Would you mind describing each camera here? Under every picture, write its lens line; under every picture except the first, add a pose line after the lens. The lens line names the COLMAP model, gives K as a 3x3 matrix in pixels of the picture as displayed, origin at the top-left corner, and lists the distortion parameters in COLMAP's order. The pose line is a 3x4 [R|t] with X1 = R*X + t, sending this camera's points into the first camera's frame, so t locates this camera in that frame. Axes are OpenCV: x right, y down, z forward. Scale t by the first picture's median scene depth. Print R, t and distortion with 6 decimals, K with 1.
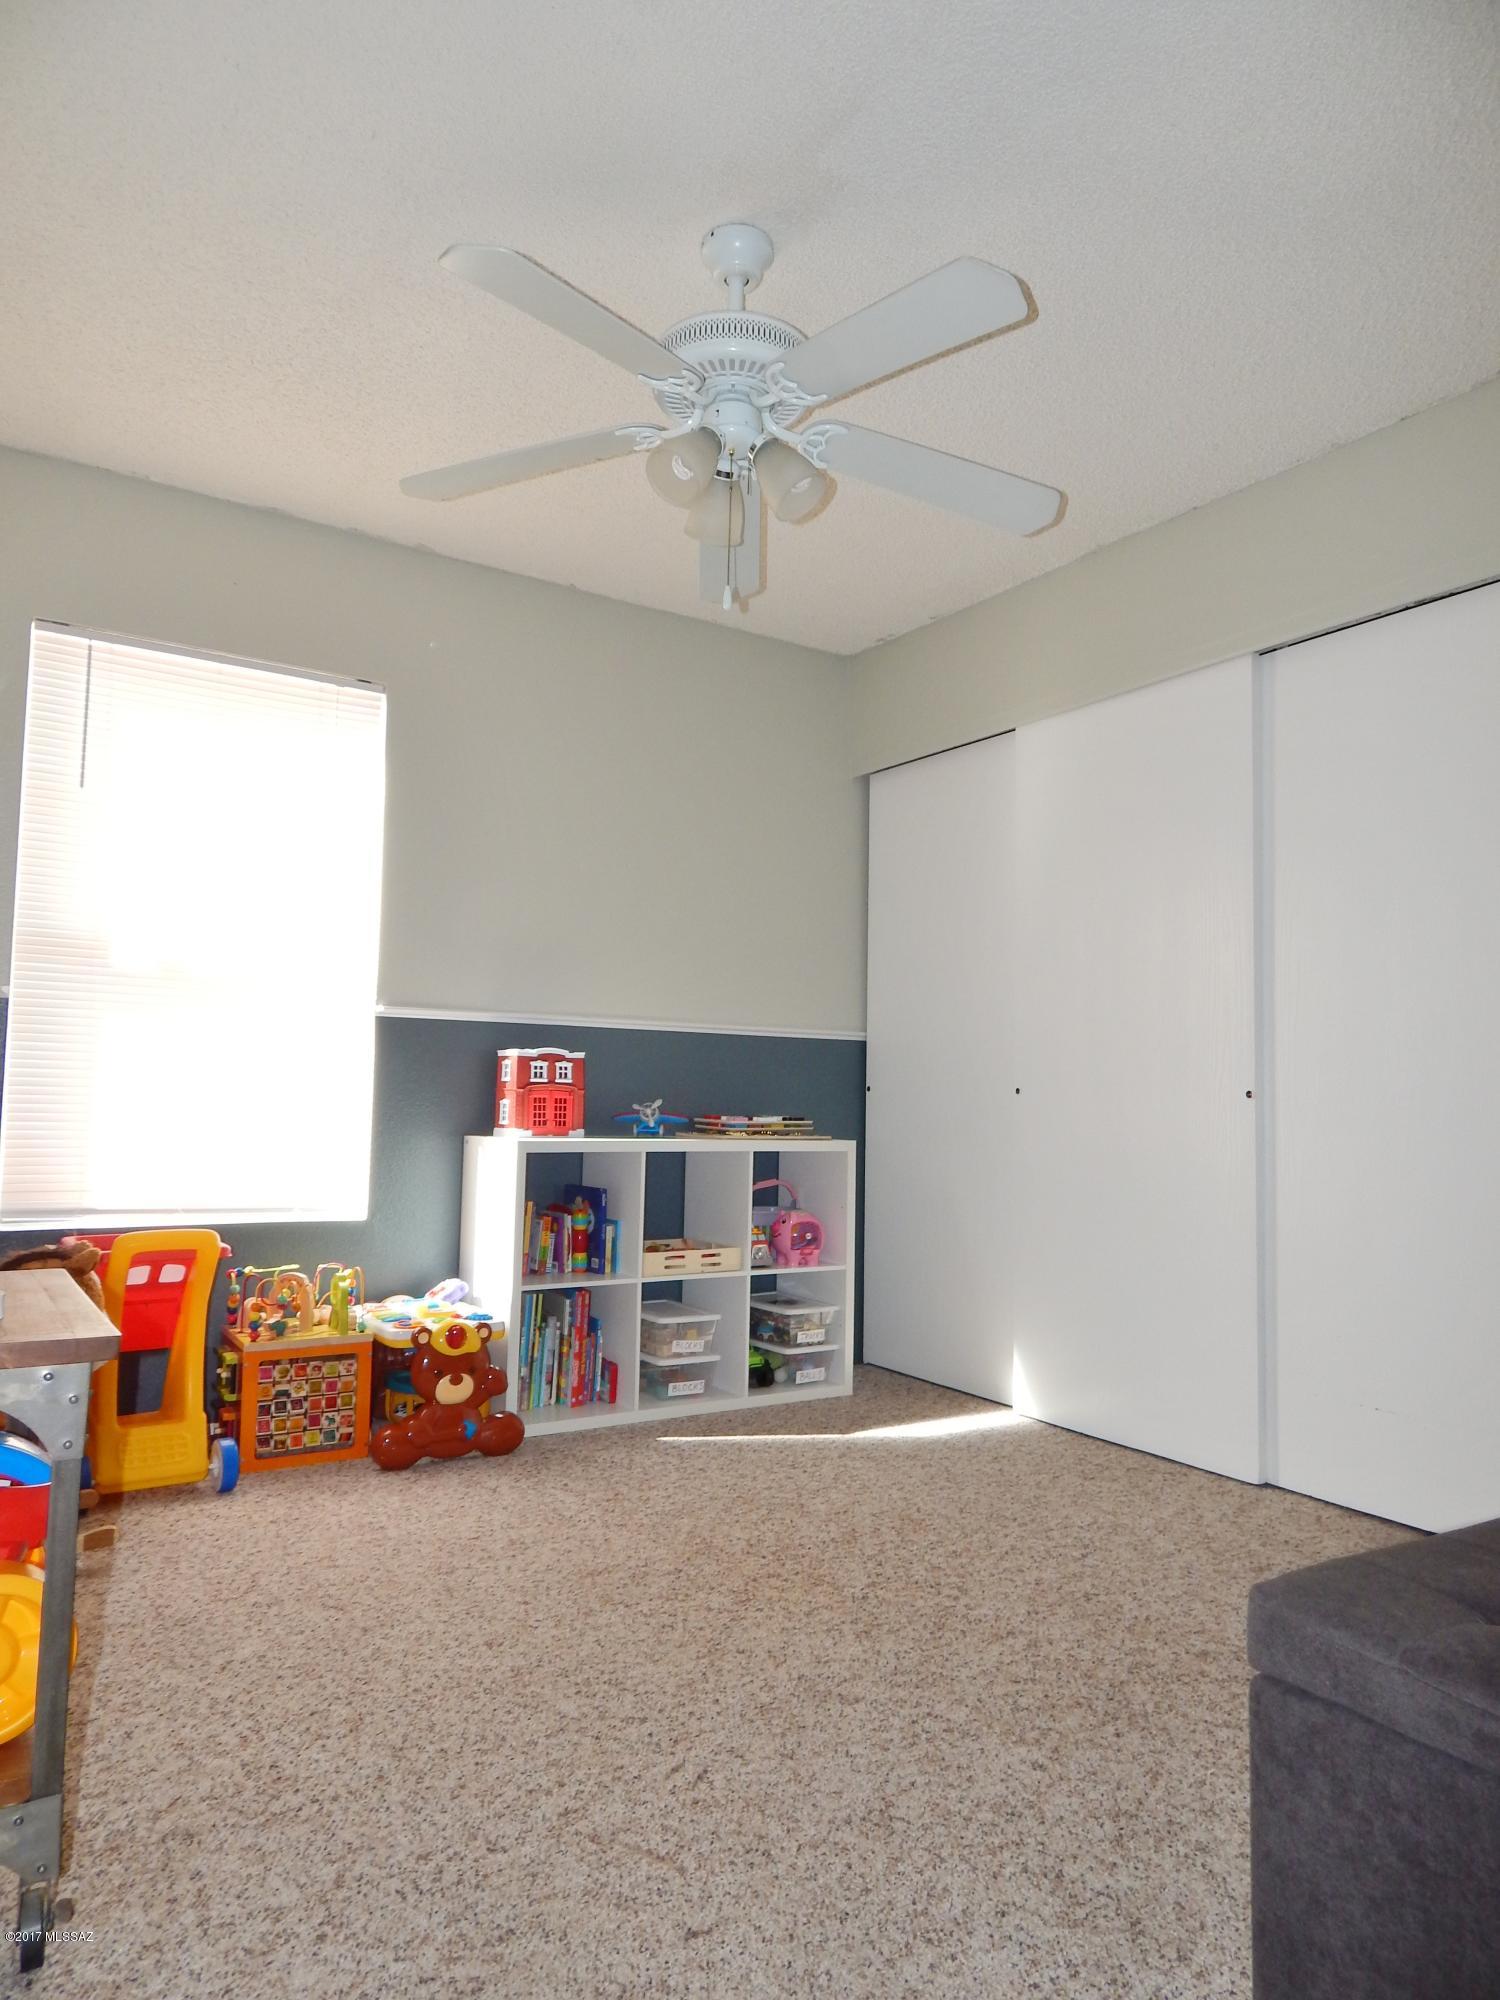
lens RADIAL K [[1331.2, 0, 750.0], [0, 1331.2, 994.6], [0, 0, 1]] dist [0.012408, -0.010222]
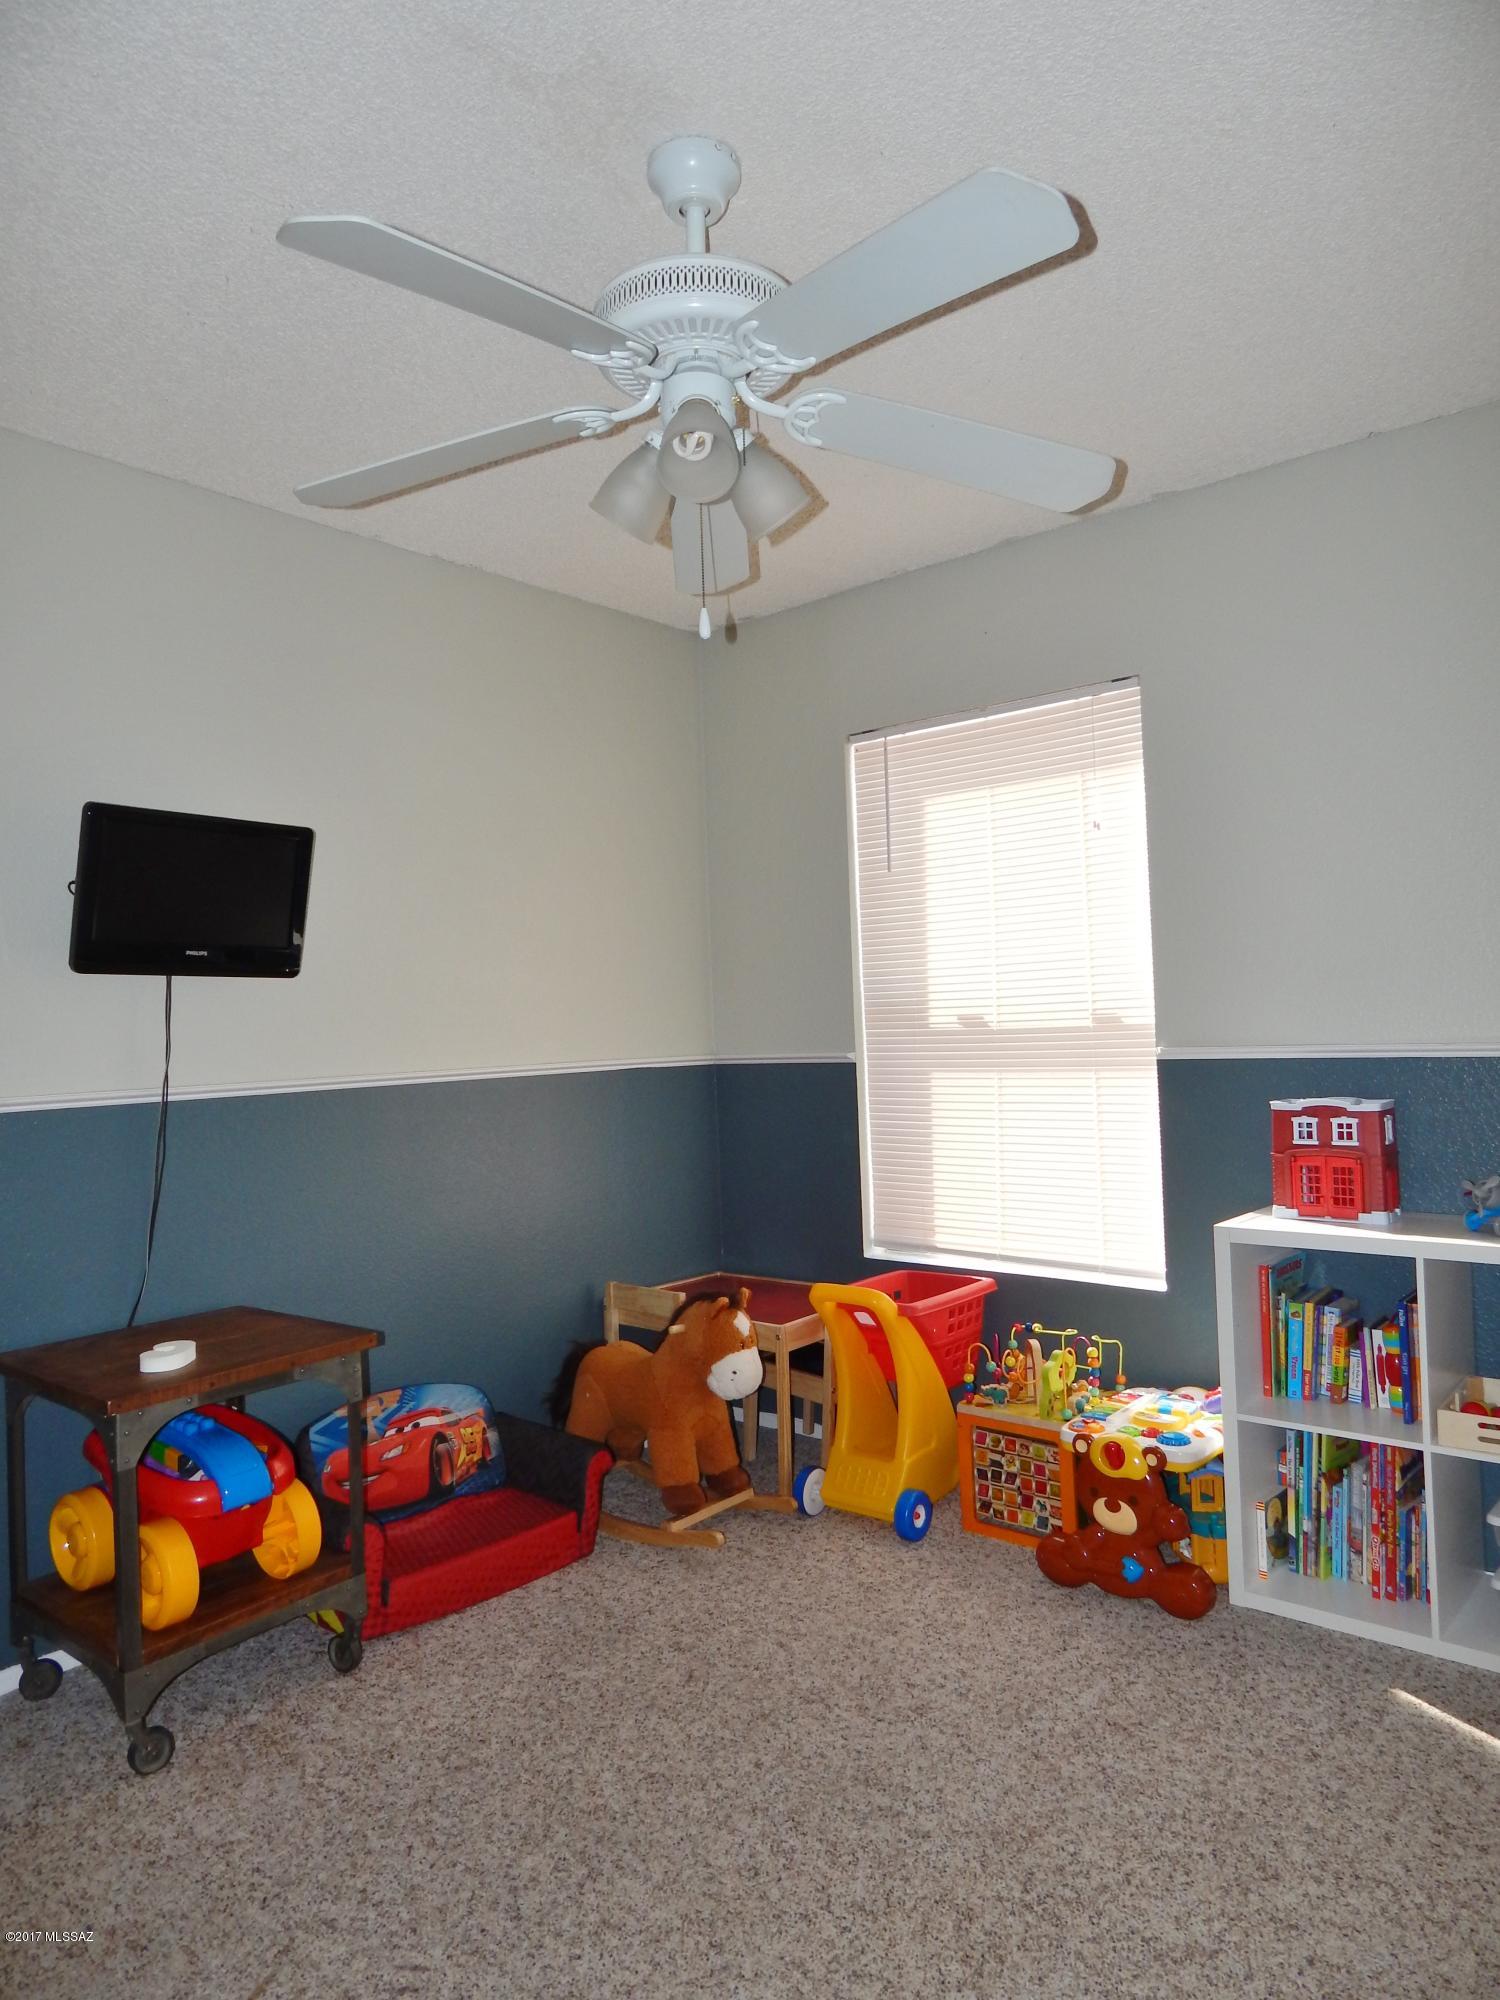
lens RADIAL K [[1331.2, 0, 751.1], [0, 1331.2, 1008.3], [0, 0, 1]] dist [0.012408, -0.010222]
pose [[0.268953, -0.039785, -0.962331, 0.549792], [0.116514, 0.993153, -0.008496, -0.045702], [0.956080, -0.109840, 0.271747, 0.585942]]
